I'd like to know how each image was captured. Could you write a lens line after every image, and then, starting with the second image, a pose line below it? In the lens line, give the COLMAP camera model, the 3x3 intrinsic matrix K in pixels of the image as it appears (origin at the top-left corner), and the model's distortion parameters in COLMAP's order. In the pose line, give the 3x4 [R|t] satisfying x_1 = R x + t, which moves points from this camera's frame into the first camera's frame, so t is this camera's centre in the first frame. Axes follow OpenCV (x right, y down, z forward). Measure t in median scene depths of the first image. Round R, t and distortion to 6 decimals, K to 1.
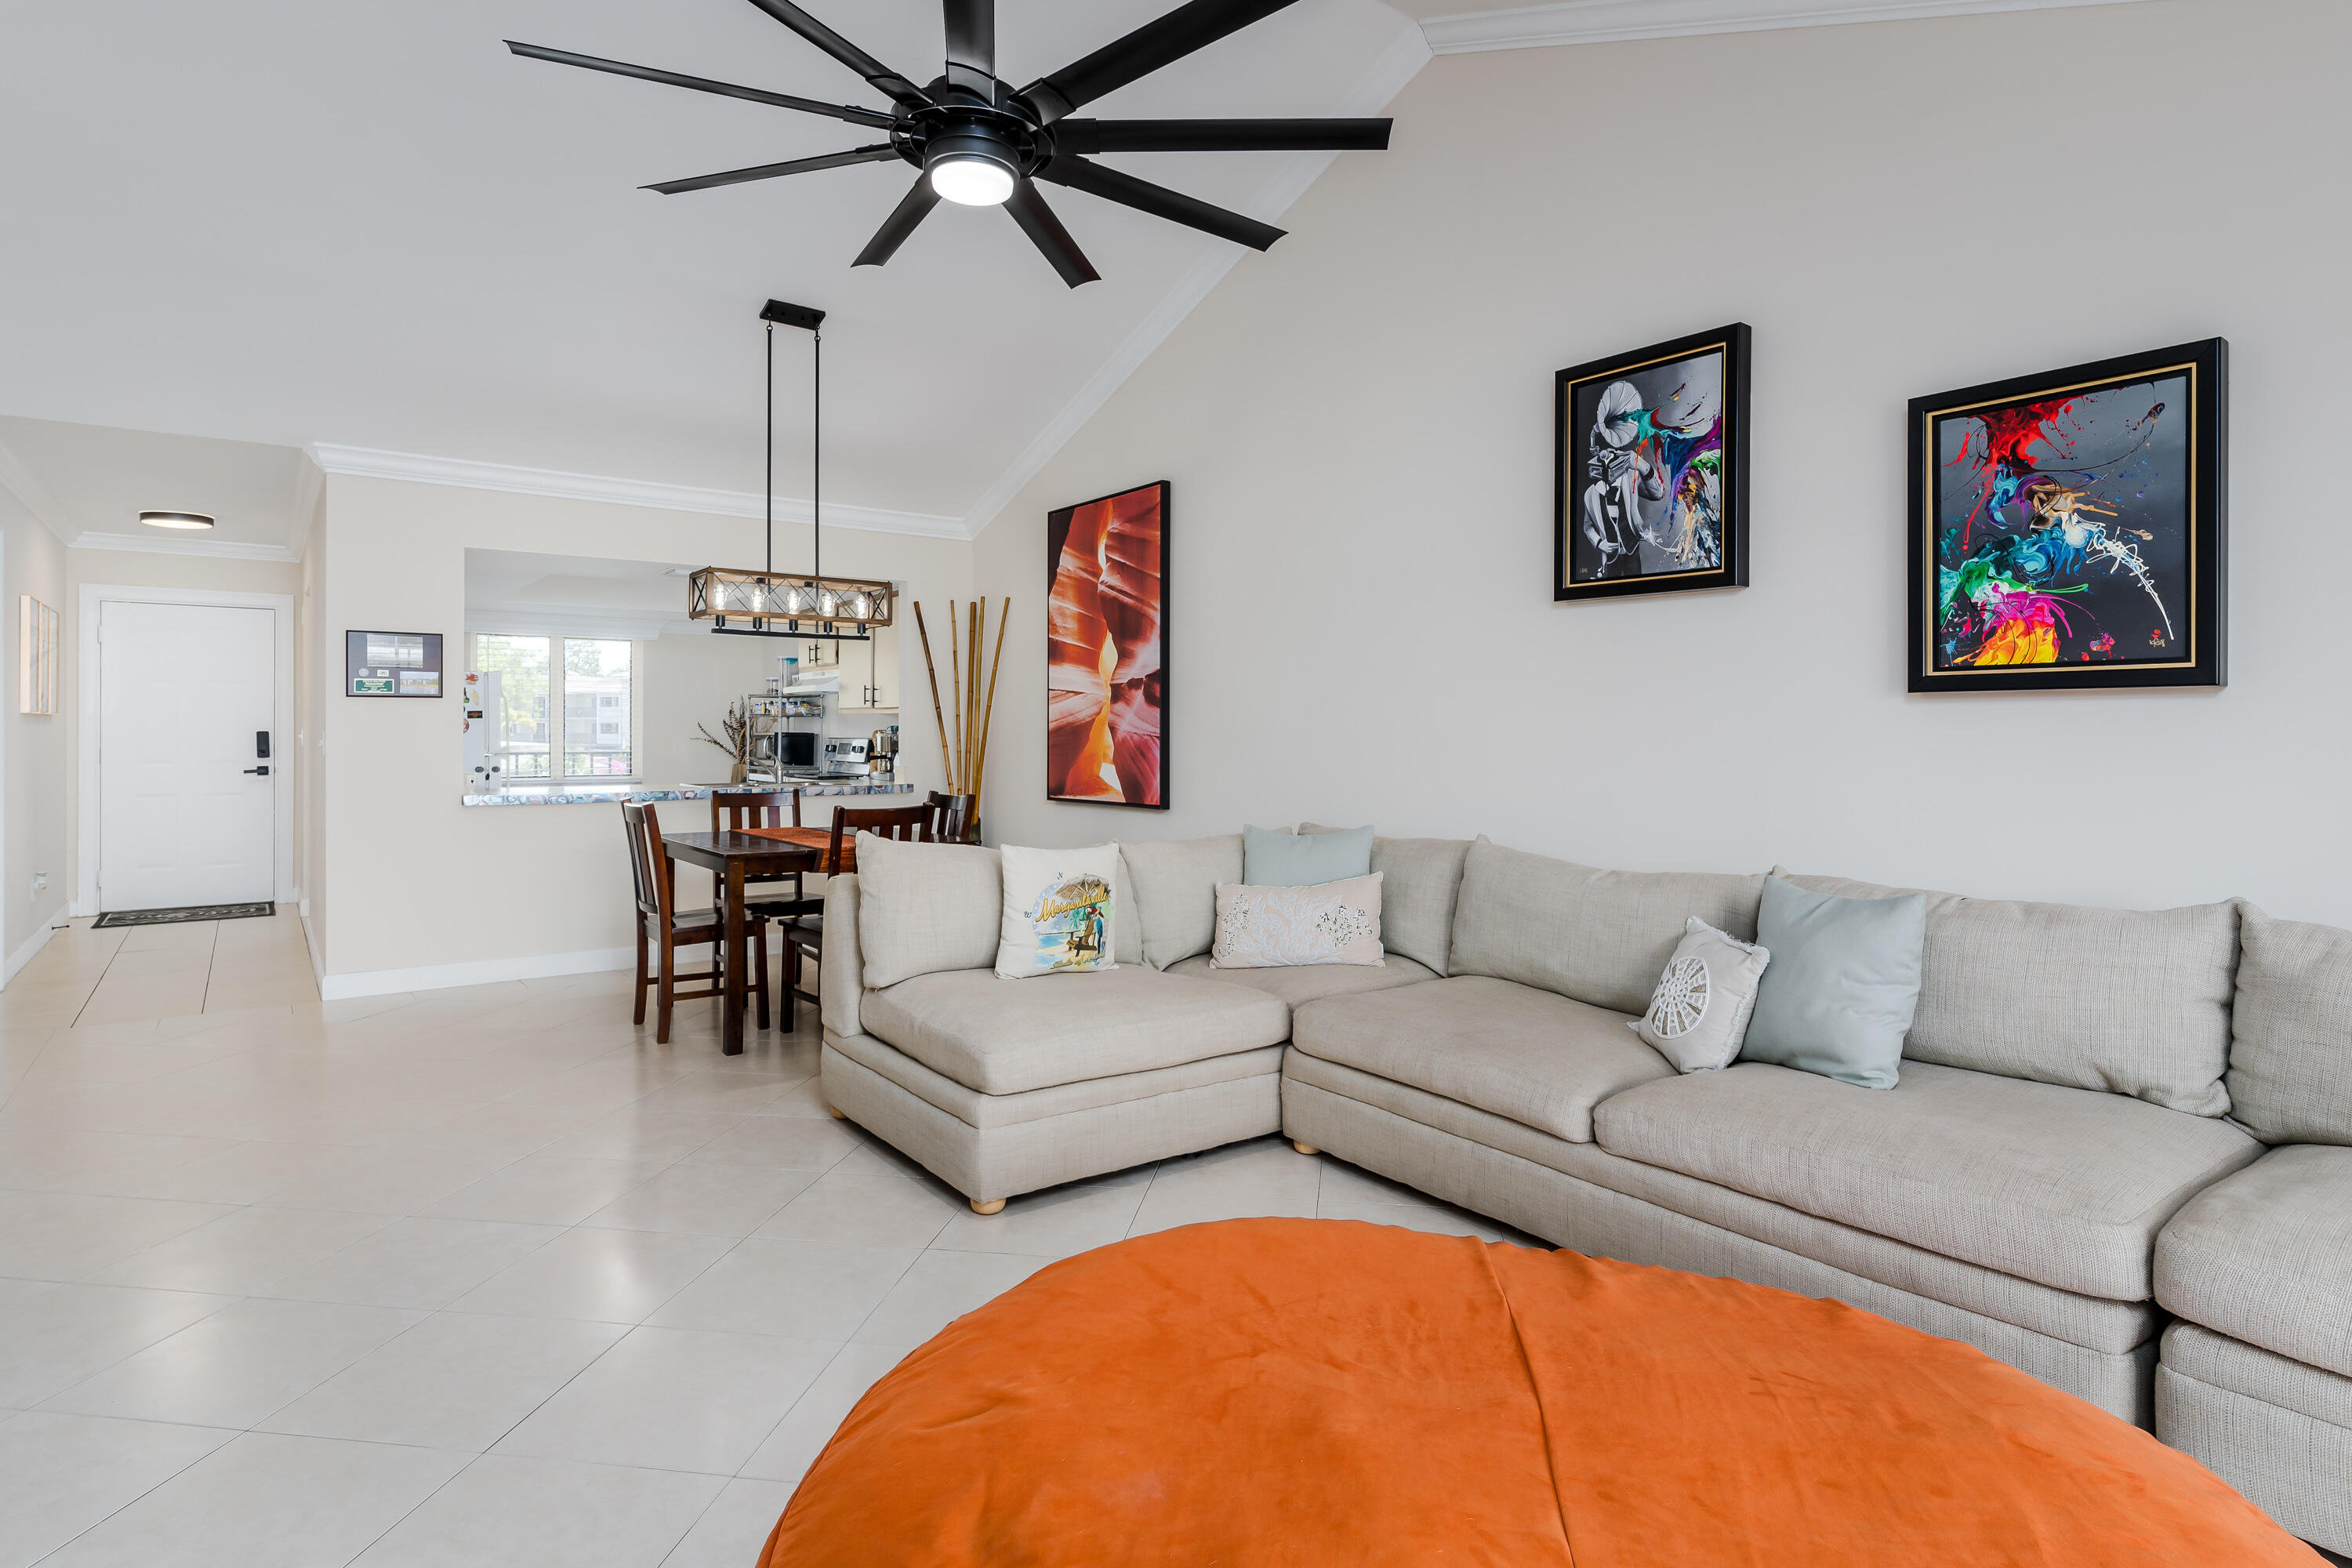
lens RADIAL K [[1232.6, 0, 1143.0], [0, 1232.6, 731.8], [0, 0, 1]] dist [0.002588, 0.000873]
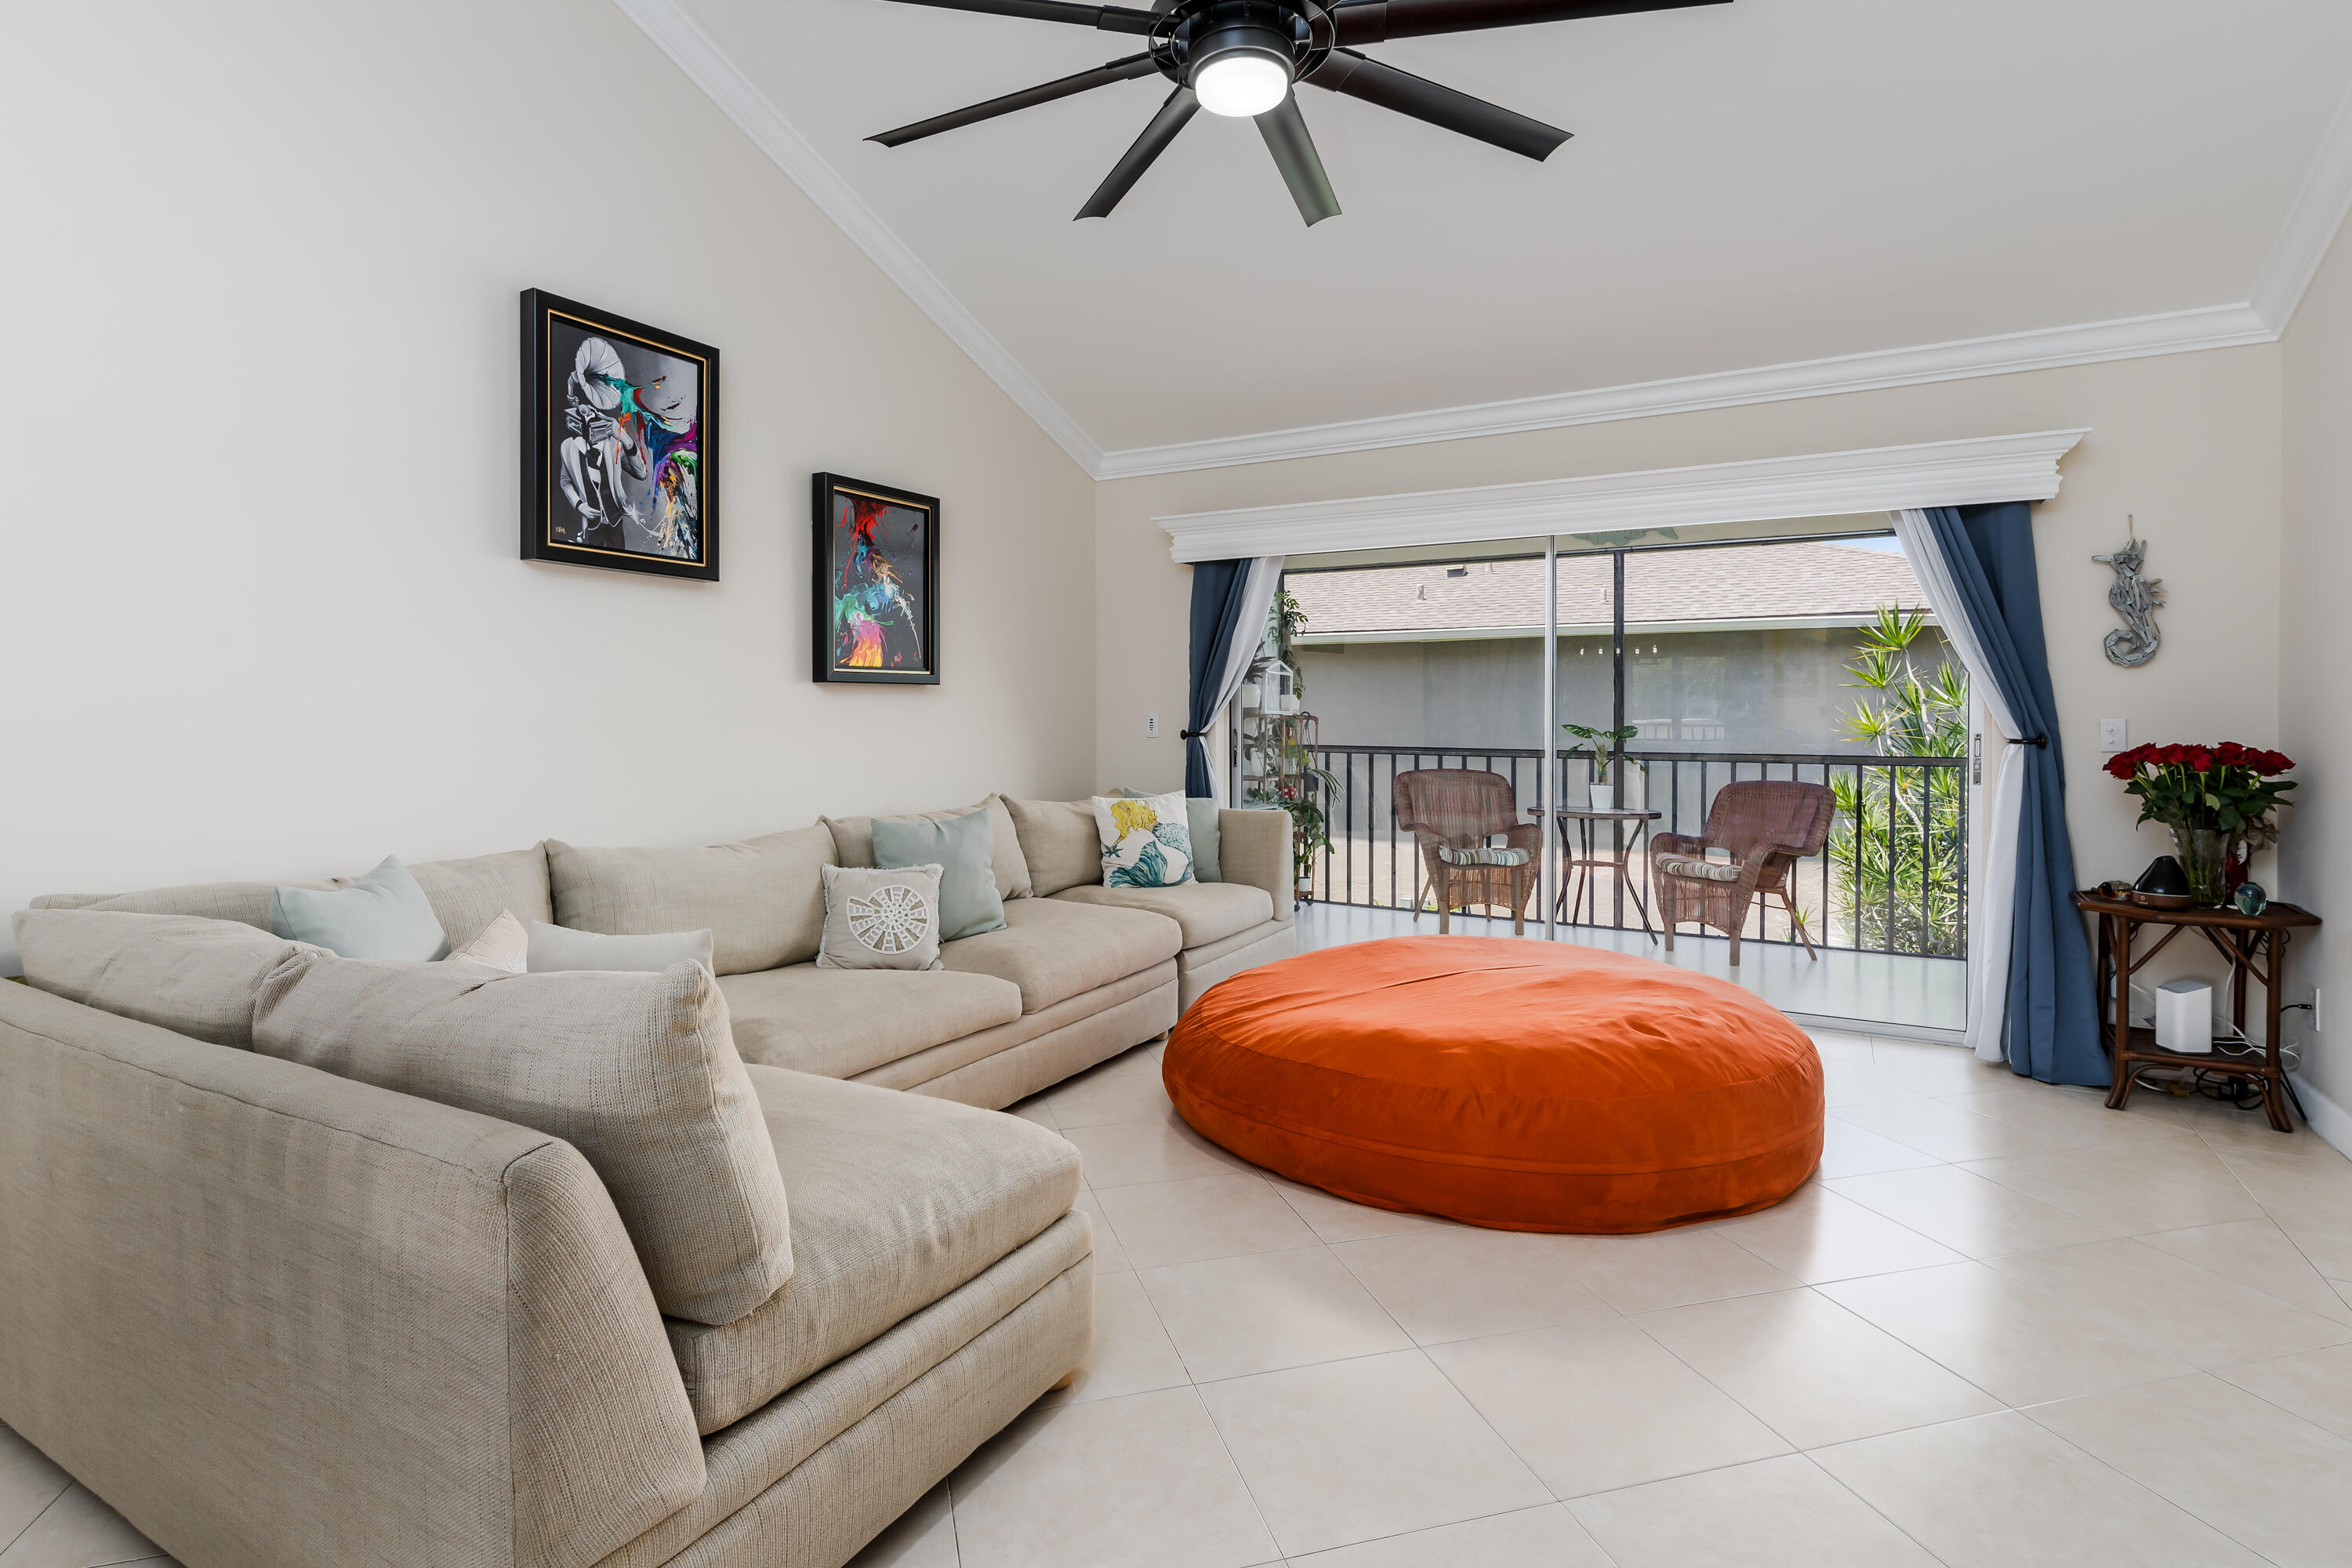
lens RADIAL K [[1167.6, 0, 1174.5], [0, 1167.6, 730.3], [0, 0, 1]] dist [0.001002, 0.000467]
pose [[-0.419641, -0.018292, 0.907506, -0.405654], [0.001075, 0.999786, 0.020650, -0.002249], [-0.907689, 0.009641, -0.419532, 0.648979]]
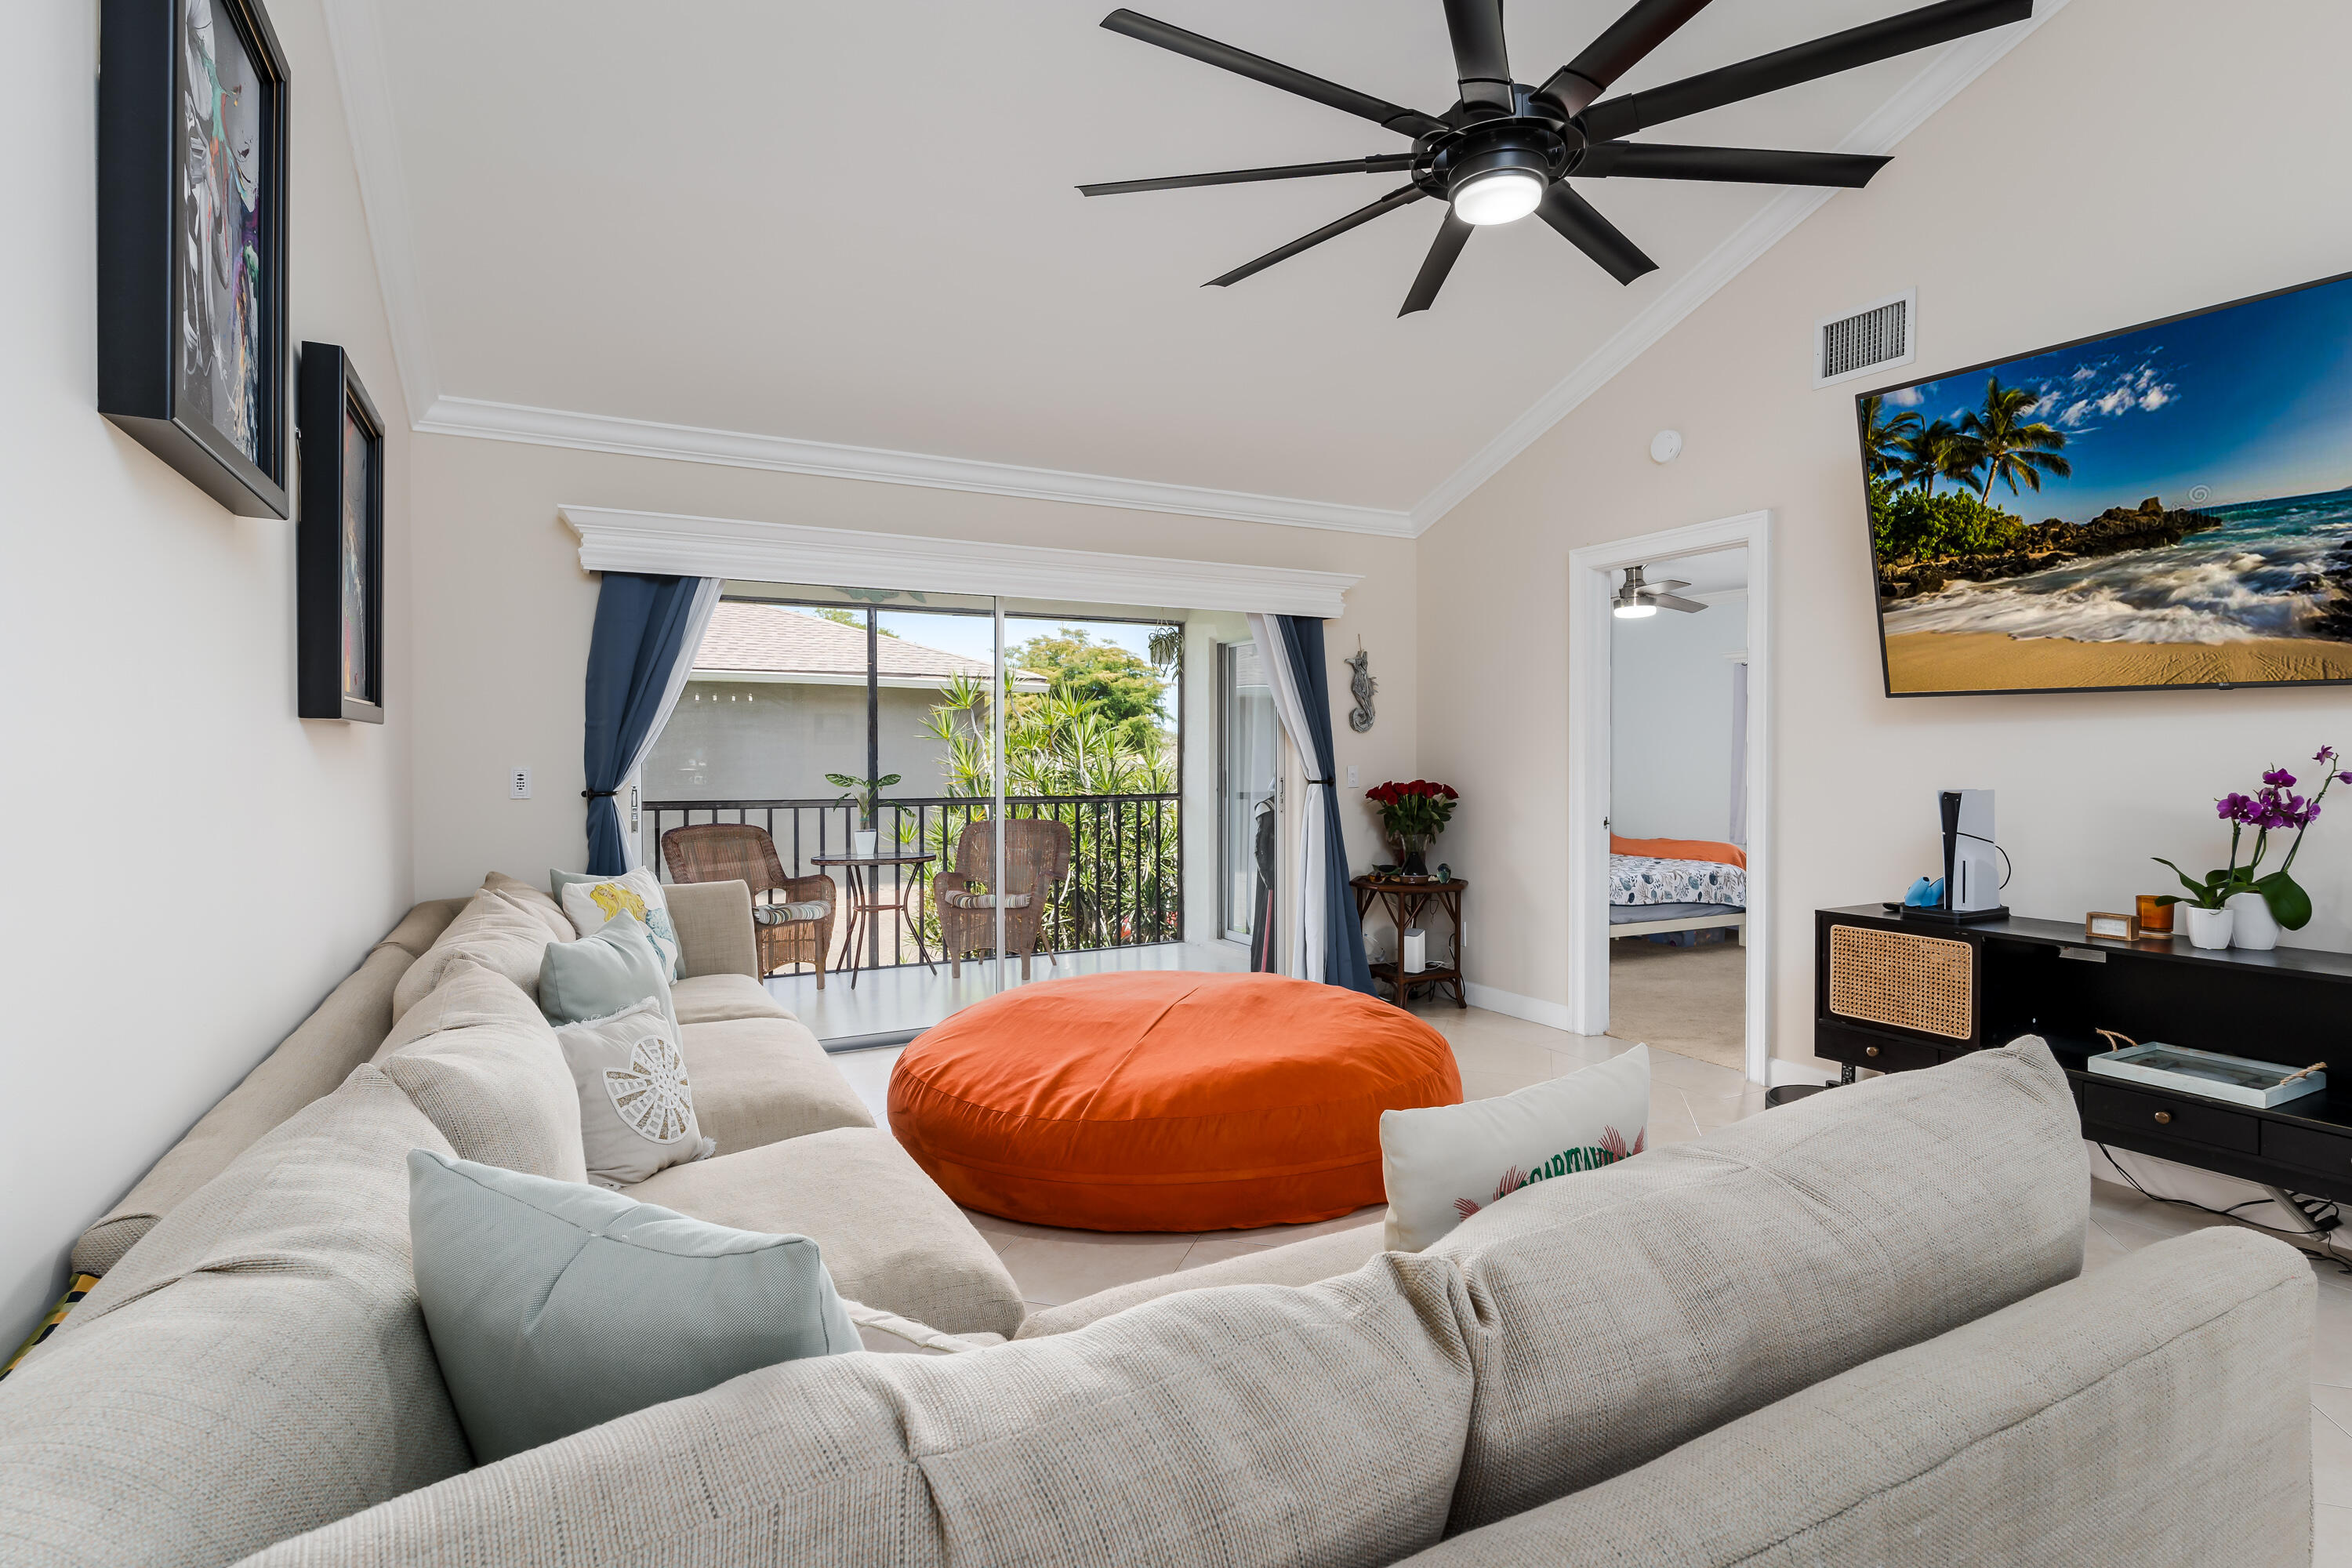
lens RADIAL K [[1147.7, 0, 1177.3], [0, 1147.7, 761.6], [0, 0, 1]] dist [-0.001714, 0.000265]
pose [[-0.991175, -0.004851, 0.132475, -0.003977], [-0.003647, 0.999950, 0.009330, -0.007454], [-0.132513, 0.008764, -0.991142, 0.900937]]
